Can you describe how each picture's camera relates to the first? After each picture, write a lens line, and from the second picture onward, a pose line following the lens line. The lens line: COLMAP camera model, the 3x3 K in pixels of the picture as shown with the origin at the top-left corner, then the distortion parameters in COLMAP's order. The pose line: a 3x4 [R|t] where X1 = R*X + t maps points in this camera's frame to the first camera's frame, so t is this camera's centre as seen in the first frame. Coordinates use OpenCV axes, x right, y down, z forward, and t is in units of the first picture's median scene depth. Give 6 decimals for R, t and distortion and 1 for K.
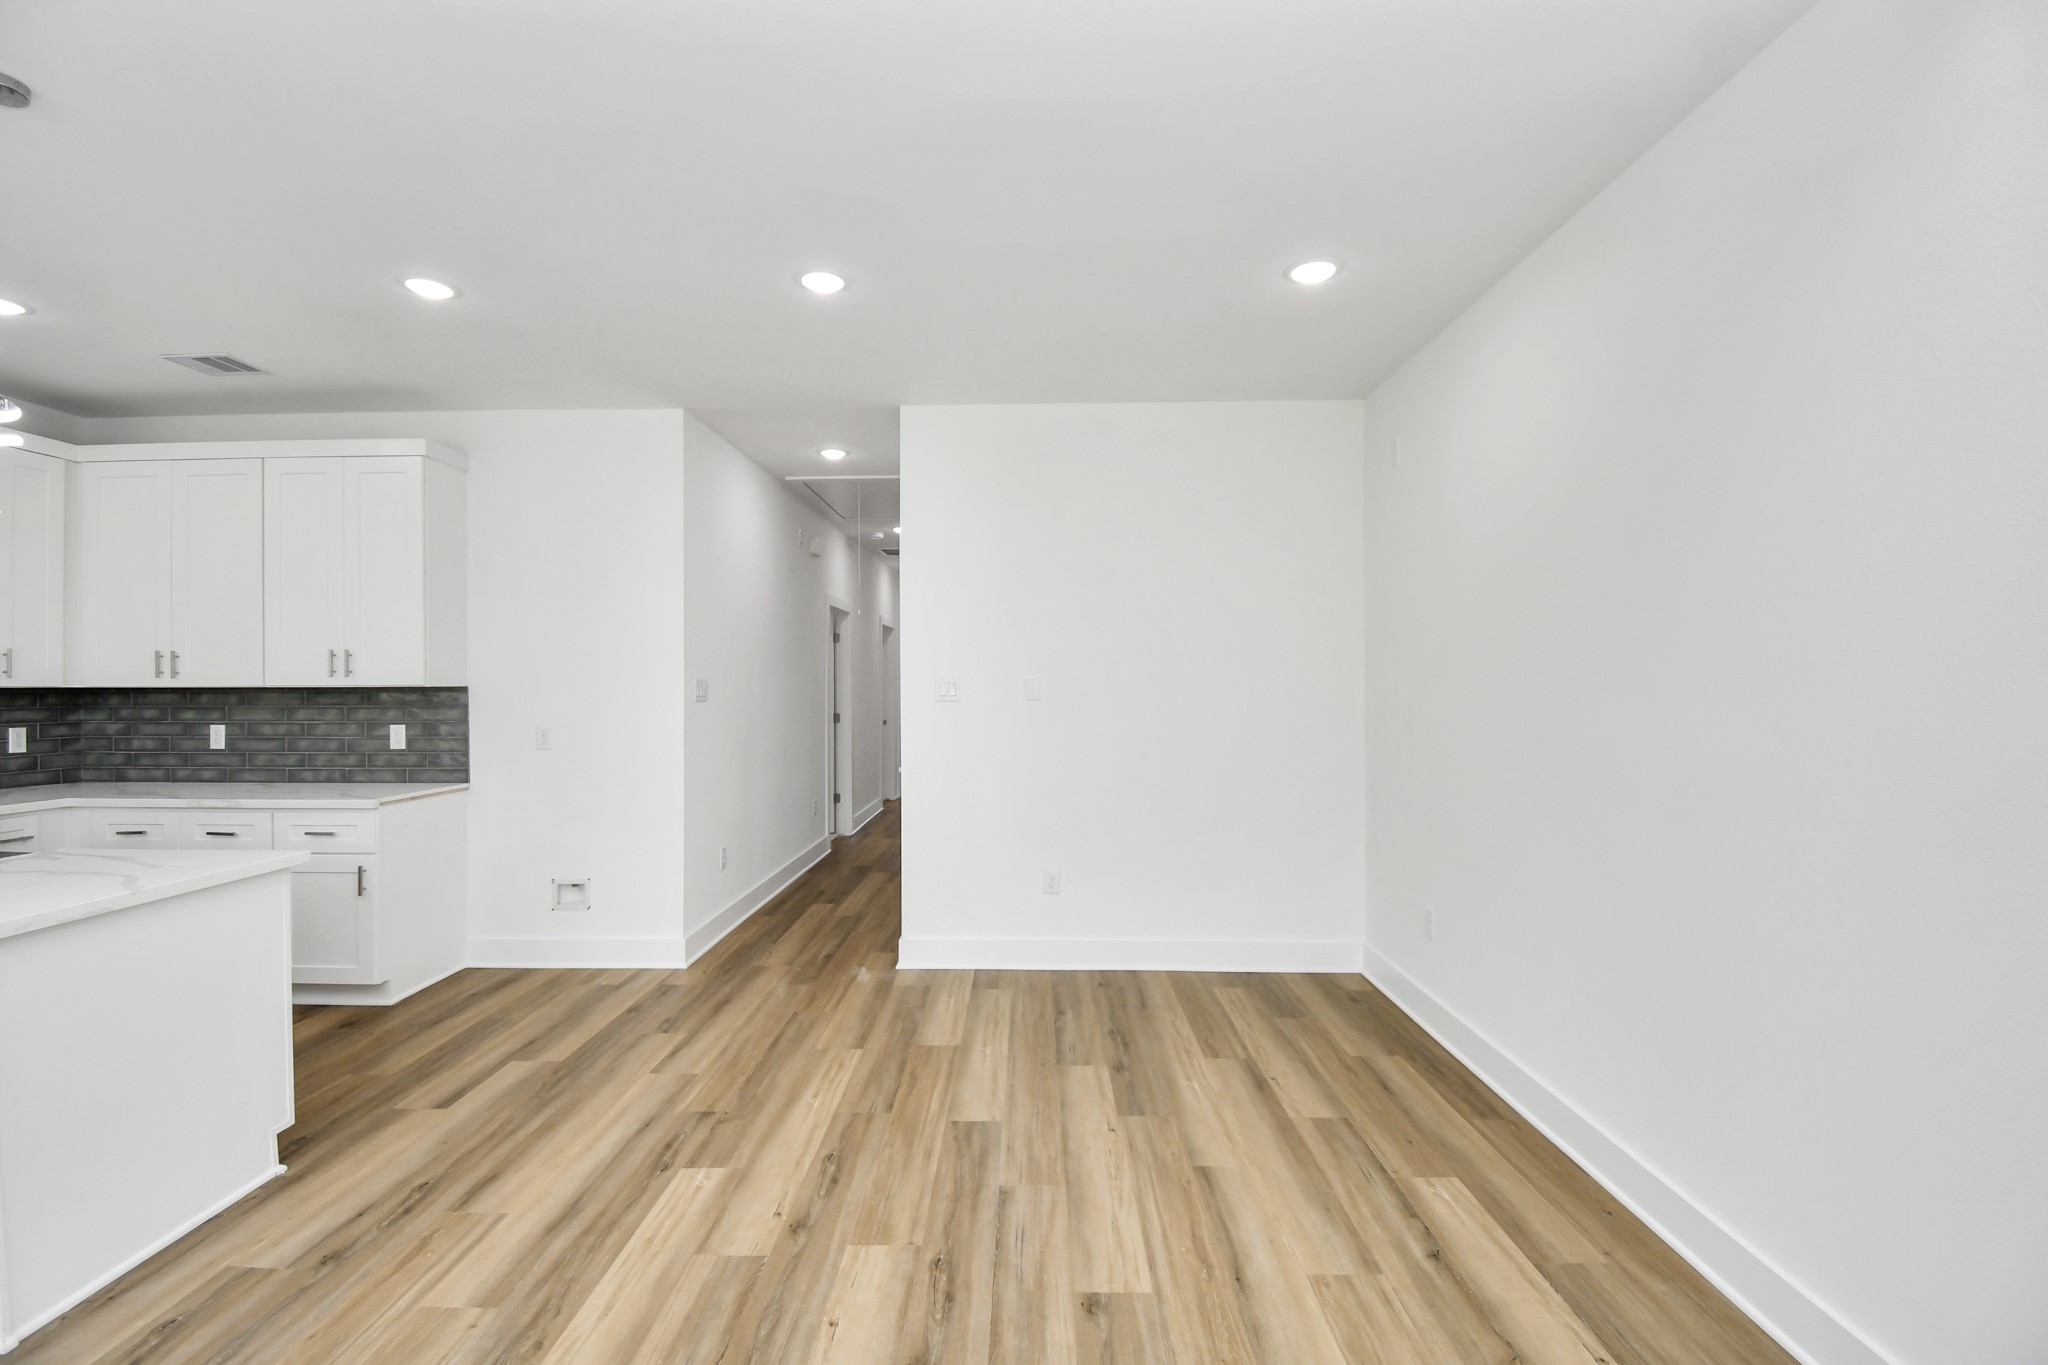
lens RADIAL K [[888.4, 0, 1024.0], [0, 888.4, 682.5], [0, 0, 1]] dist [0.001318, -0.016004]
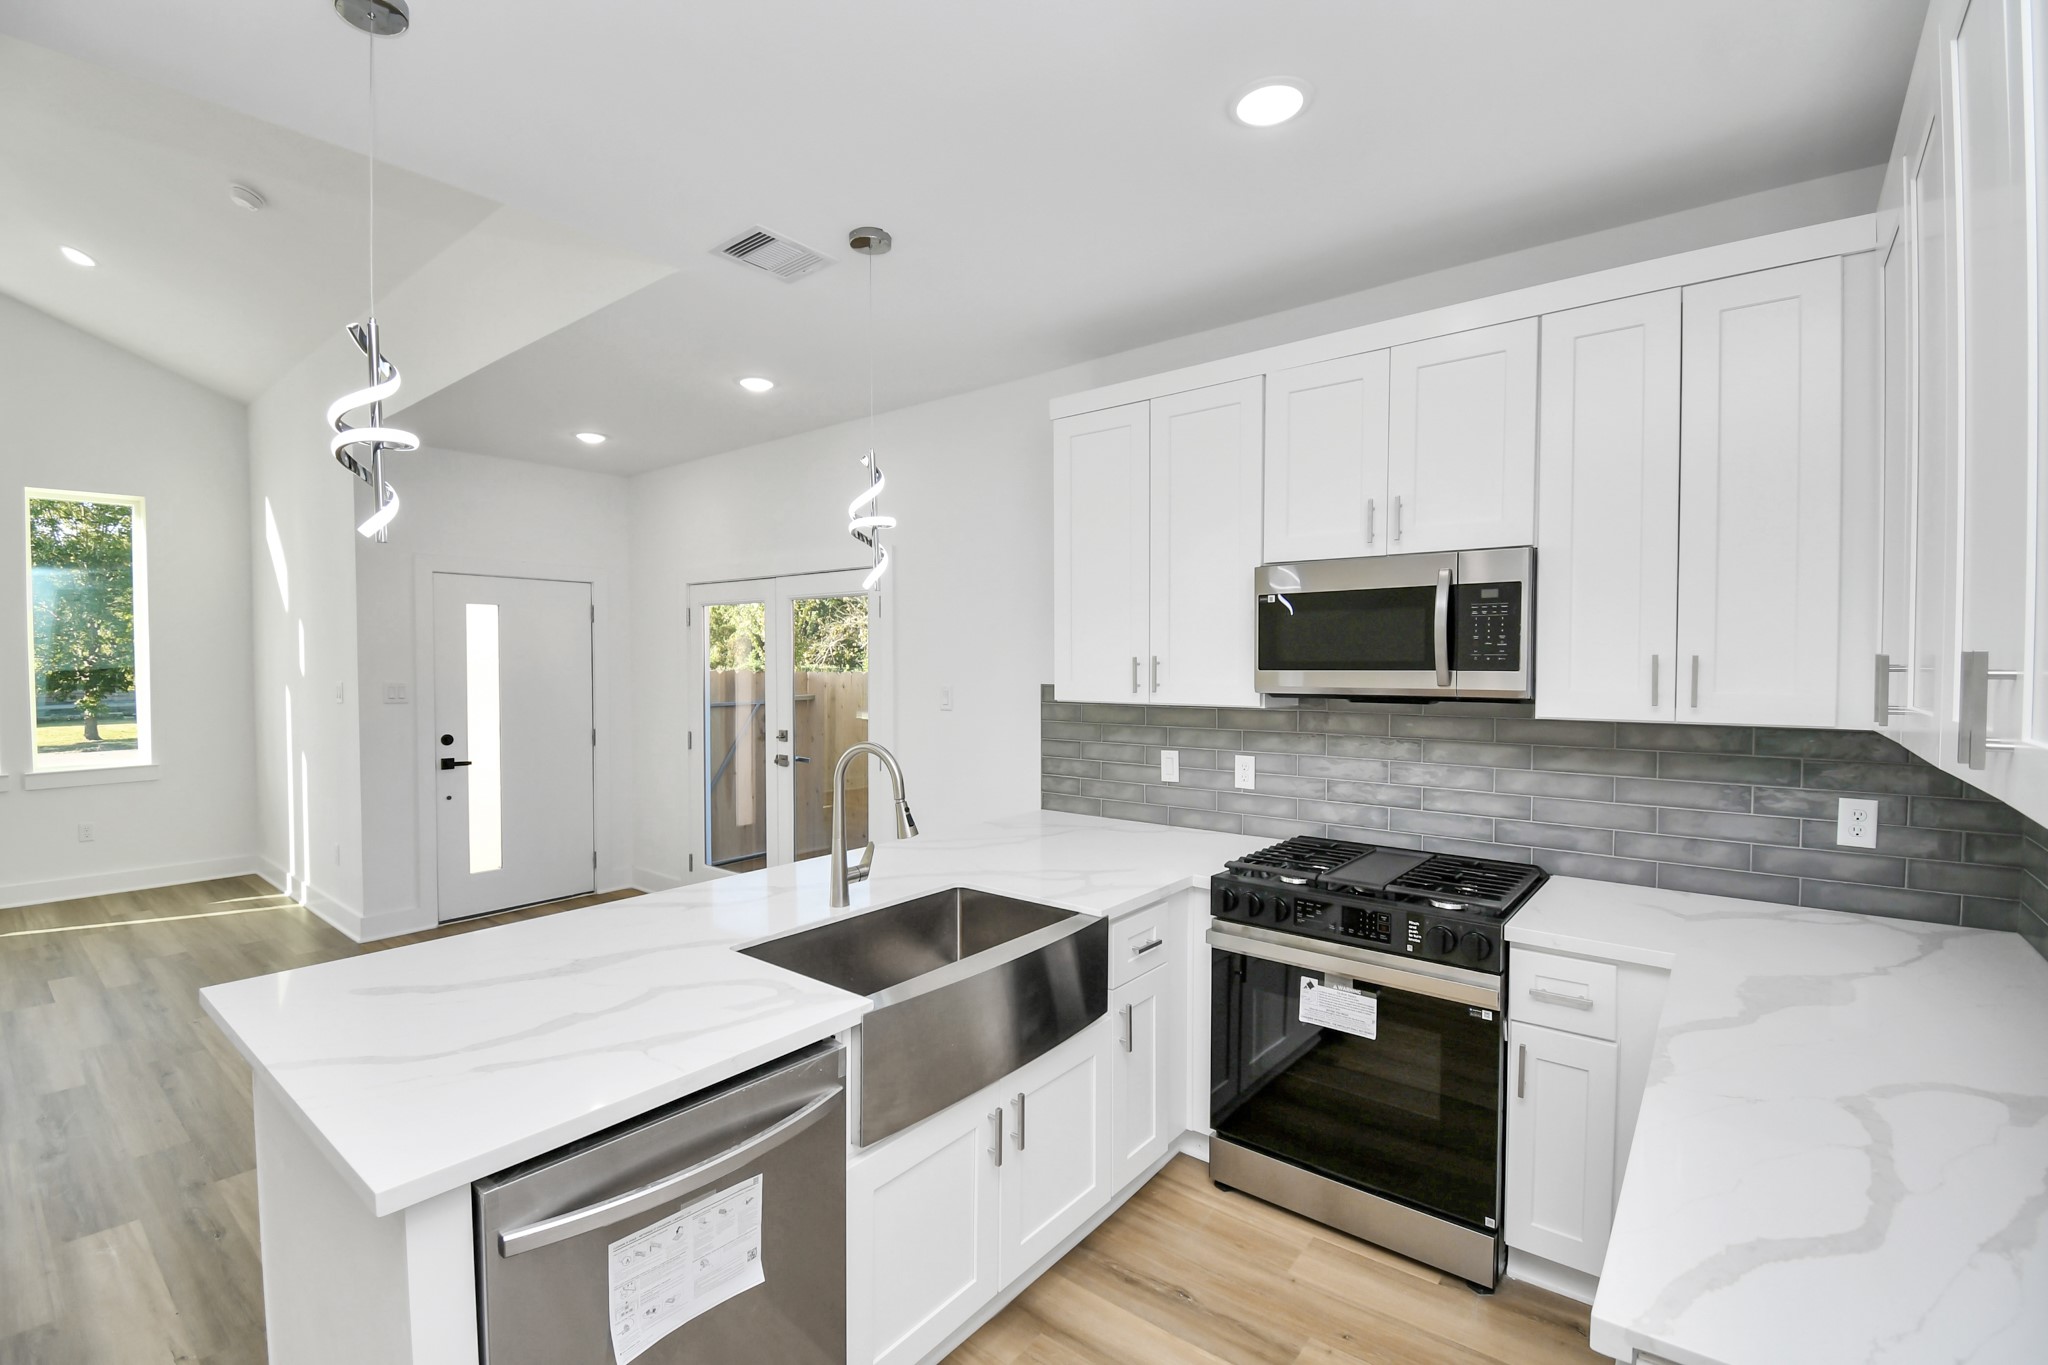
lens RADIAL K [[898.1, 0, 1015.7], [0, 898.1, 688.2], [0, 0, 1]] dist [0.024729, -0.029220]
pose [[-0.619684, 0.030504, -0.784259, -0.405210], [0.005959, 0.999398, 0.034164, -0.035069], [0.784829, 0.016498, -0.619493, 0.893508]]
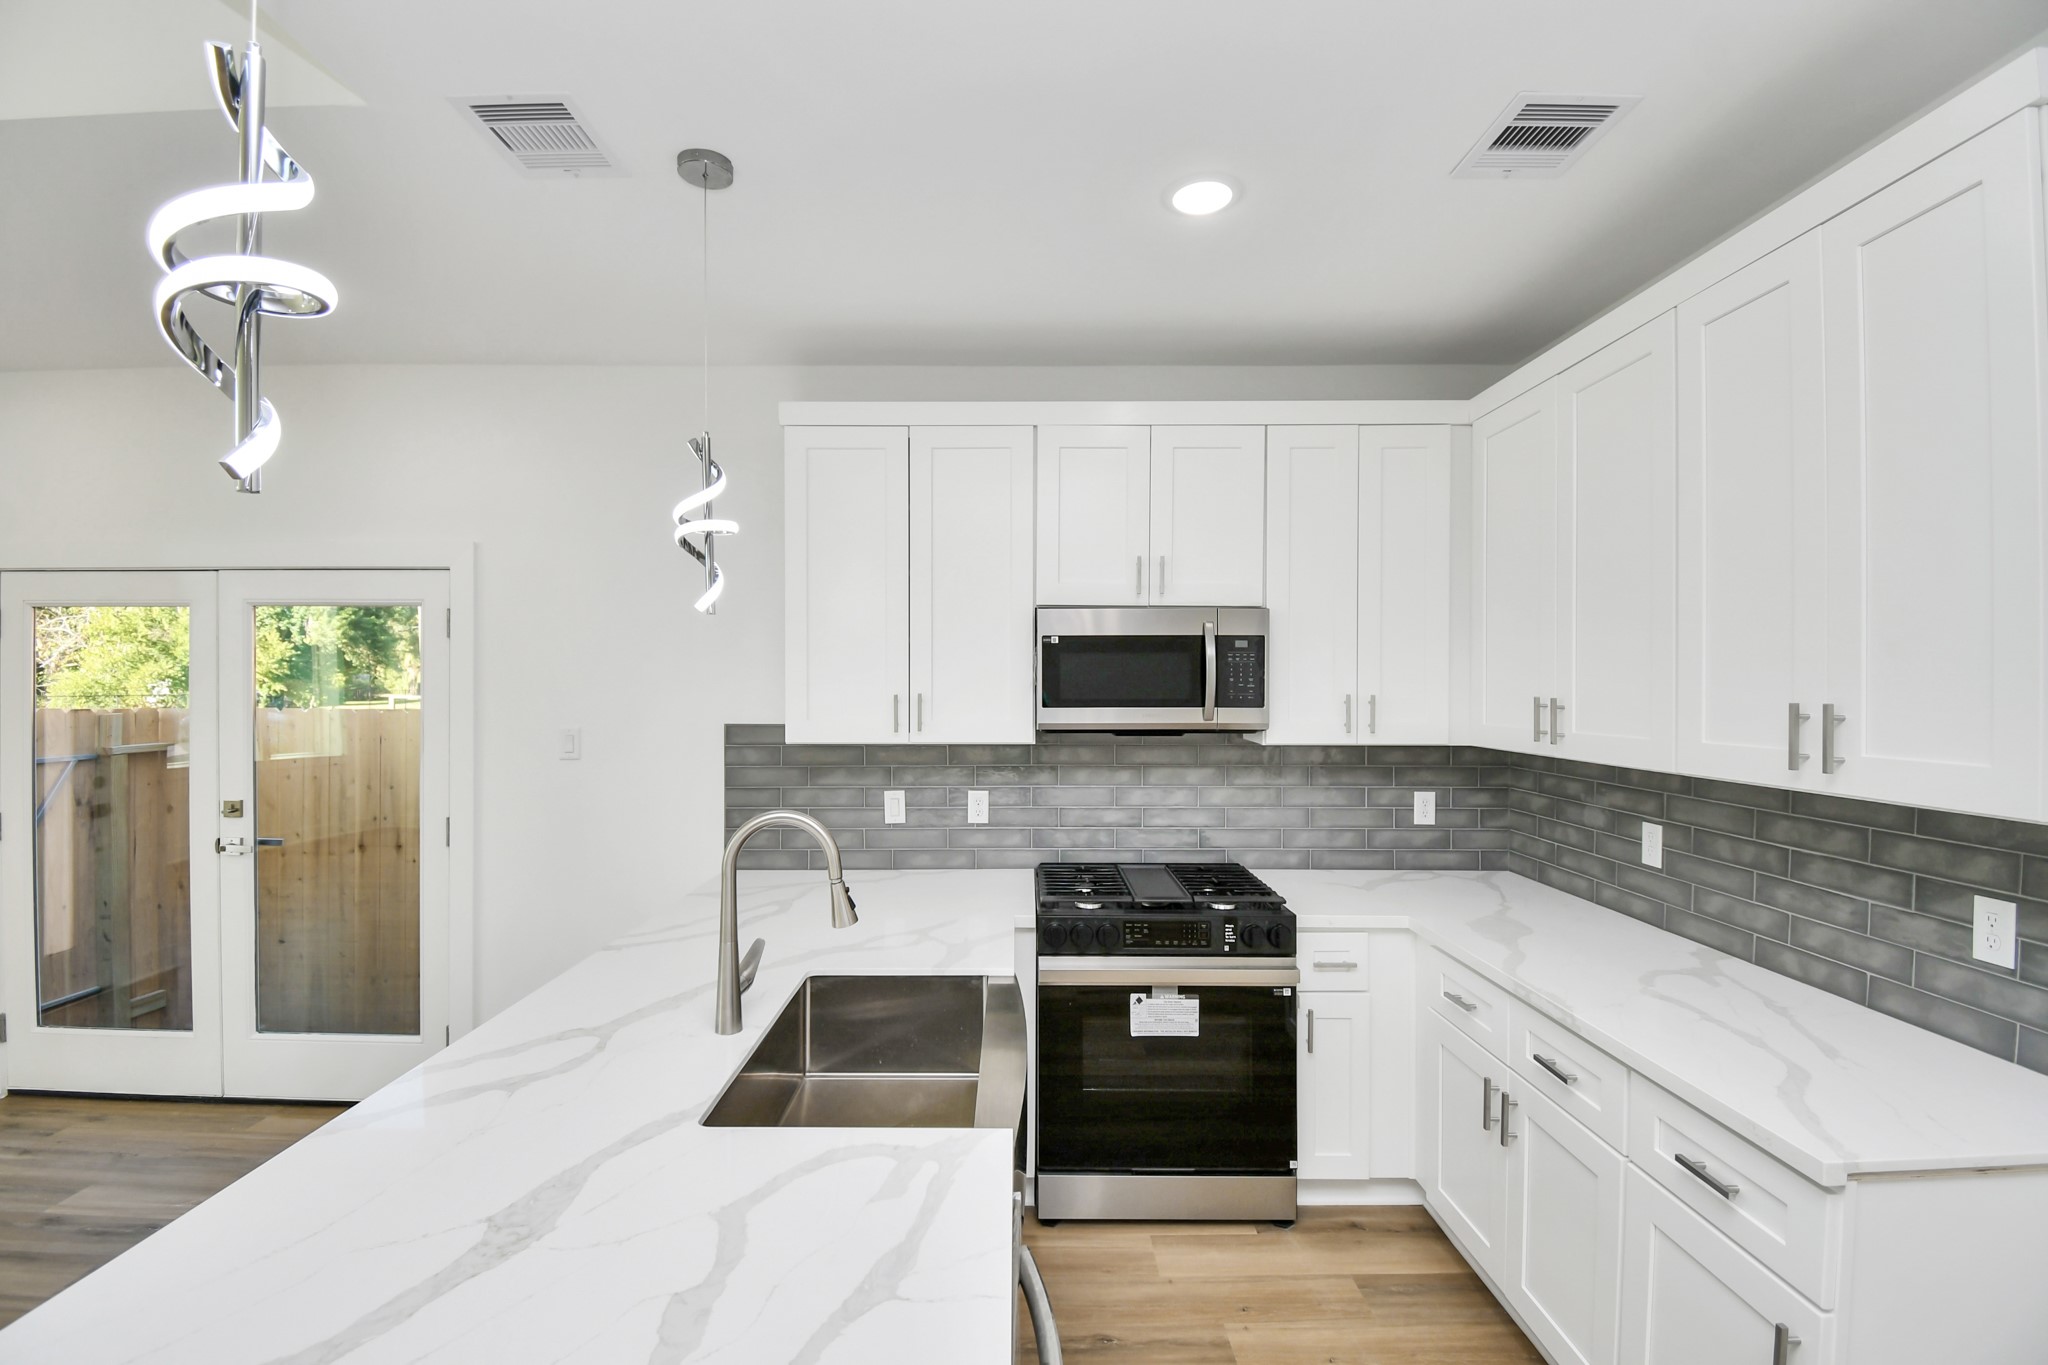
lens RADIAL K [[898.1, 0, 1015.7], [0, 898.1, 688.2], [0, 0, 1]] dist [0.024729, -0.029220]
pose [[0.012098, 0.009918, -0.999878, -0.349797], [0.000895, 0.999950, 0.009930, -0.046358], [0.999926, -0.001015, 0.012088, 0.597876]]
